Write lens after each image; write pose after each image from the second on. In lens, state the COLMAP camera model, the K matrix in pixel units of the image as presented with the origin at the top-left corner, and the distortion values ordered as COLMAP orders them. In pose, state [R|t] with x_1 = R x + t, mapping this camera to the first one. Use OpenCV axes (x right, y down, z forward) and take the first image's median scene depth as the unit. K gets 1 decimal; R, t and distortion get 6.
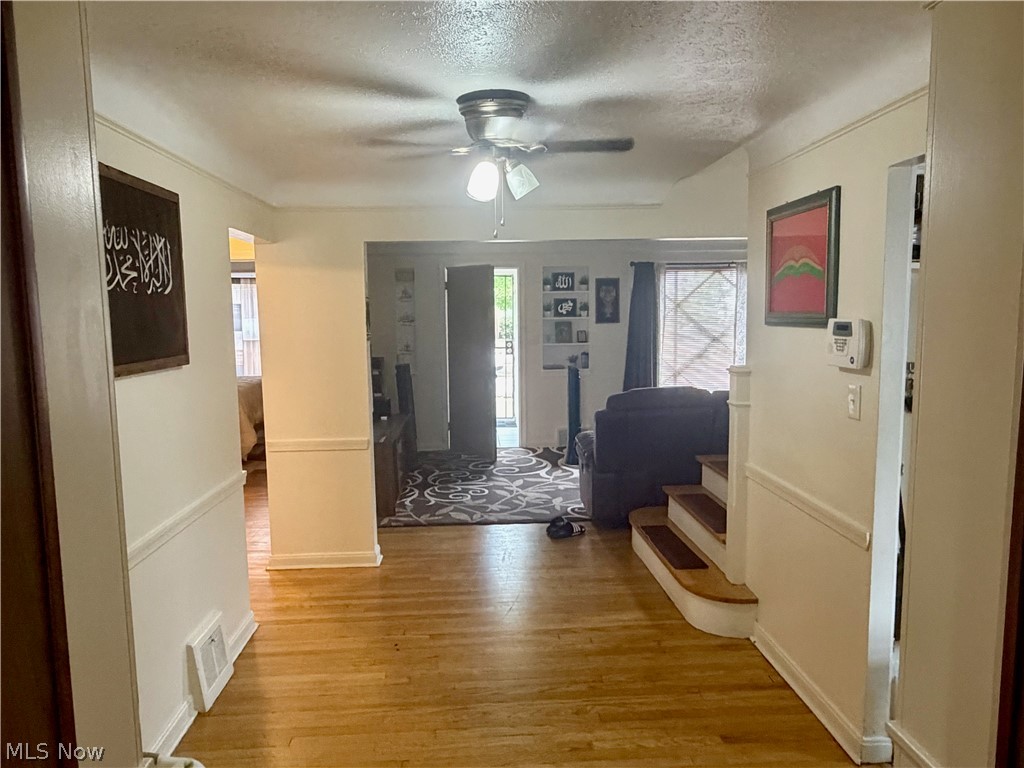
lens RADIAL K [[692.9, 0, 512.7], [0, 692.9, 385.5], [0, 0, 1]] dist [-0.002255, -0.000024]
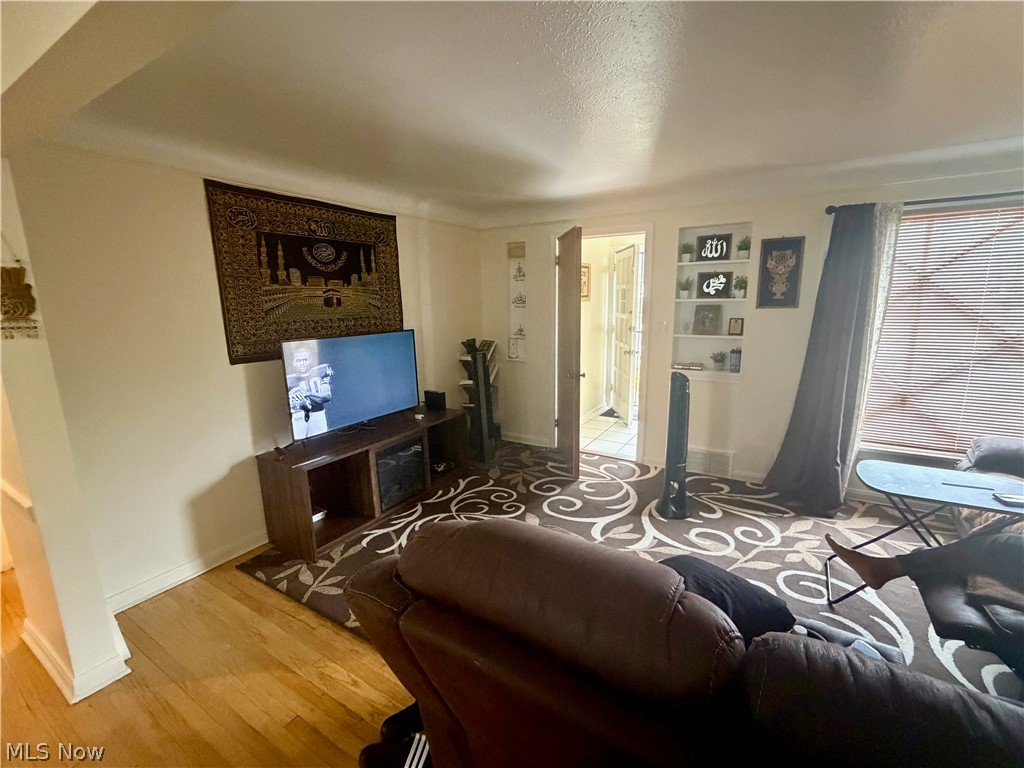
lens RADIAL K [[447.9, 0, 508.6], [0, 447.9, 386.1], [0, 0, 1]] dist [0.001219, -0.000267]
pose [[0.819063, 0.113379, -0.562388, 0.177312], [-0.058123, 0.991633, 0.115266, -0.050773], [0.570751, -0.061722, 0.818800, 0.501557]]
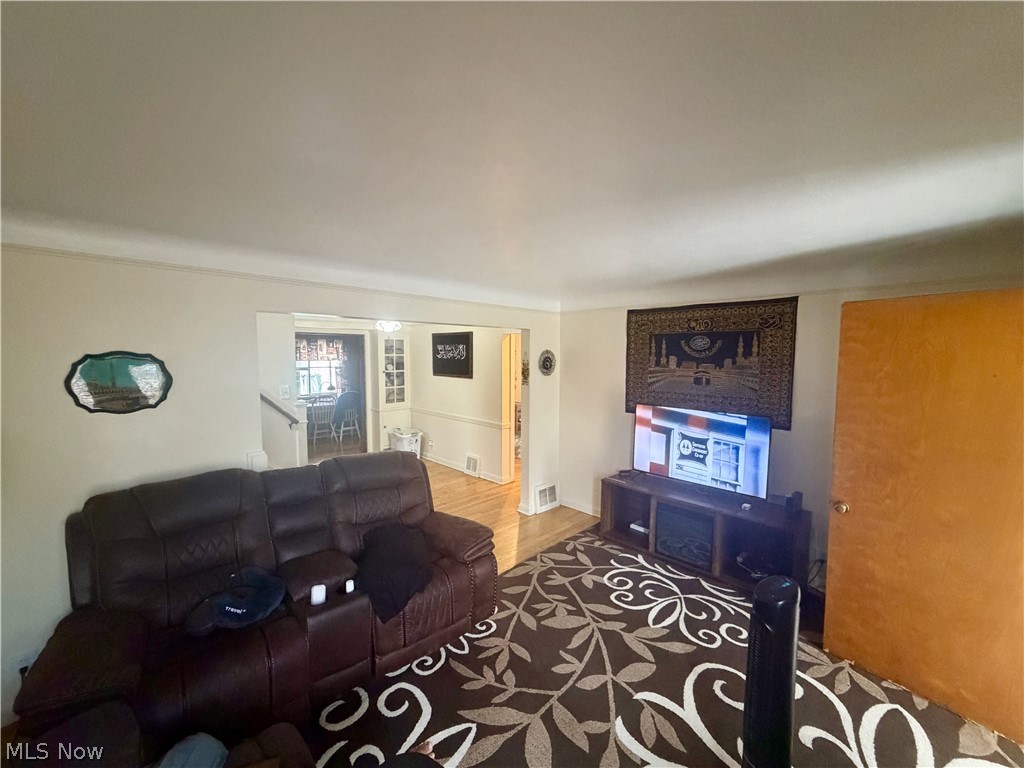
lens RADIAL K [[421.5, 0, 512.4], [0, 421.5, 382.3], [0, 0, 1]] dist [0.001129, -0.000224]
pose [[-0.753163, 0.068906, -0.654215, 0.278914], [-0.055403, 0.984321, 0.167457, -0.136653], [0.655497, 0.162367, -0.737537, 0.958208]]
